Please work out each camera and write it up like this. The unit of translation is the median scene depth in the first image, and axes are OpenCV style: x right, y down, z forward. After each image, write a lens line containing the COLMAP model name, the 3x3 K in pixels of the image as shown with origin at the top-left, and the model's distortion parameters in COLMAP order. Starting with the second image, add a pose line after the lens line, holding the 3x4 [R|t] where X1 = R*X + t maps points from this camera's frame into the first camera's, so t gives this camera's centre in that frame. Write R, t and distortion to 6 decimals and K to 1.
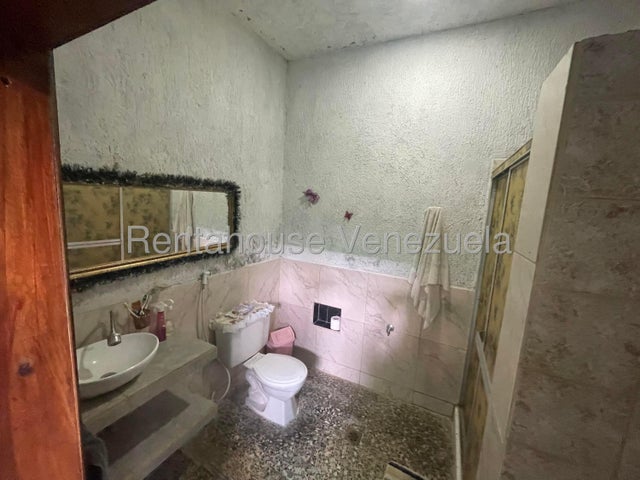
lens RADIAL K [[259.7, 0, 320.7], [0, 259.7, 239.3], [0, 0, 1]] dist [-0.002299, -0.000235]
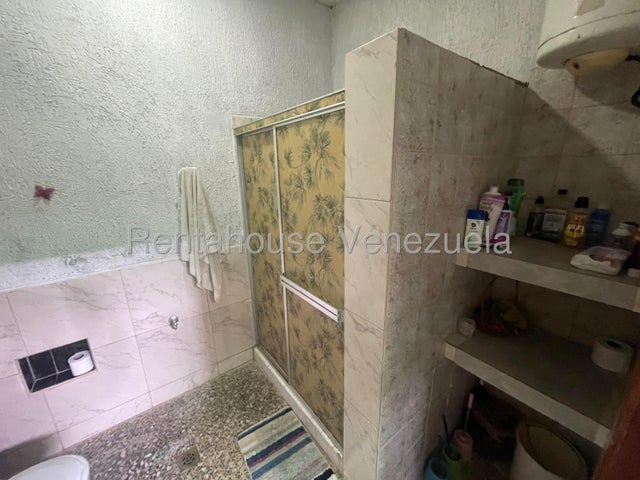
lens RADIAL K [[259.7, 0, 320.5], [0, 259.7, 239.7], [0, 0, 1]] dist [-0.002299, -0.000235]
pose [[0.436596, -0.302485, 0.847282, -0.165499], [0.170474, 0.952536, 0.252218, -0.036541], [-0.883359, 0.034322, 0.467440, 0.204399]]
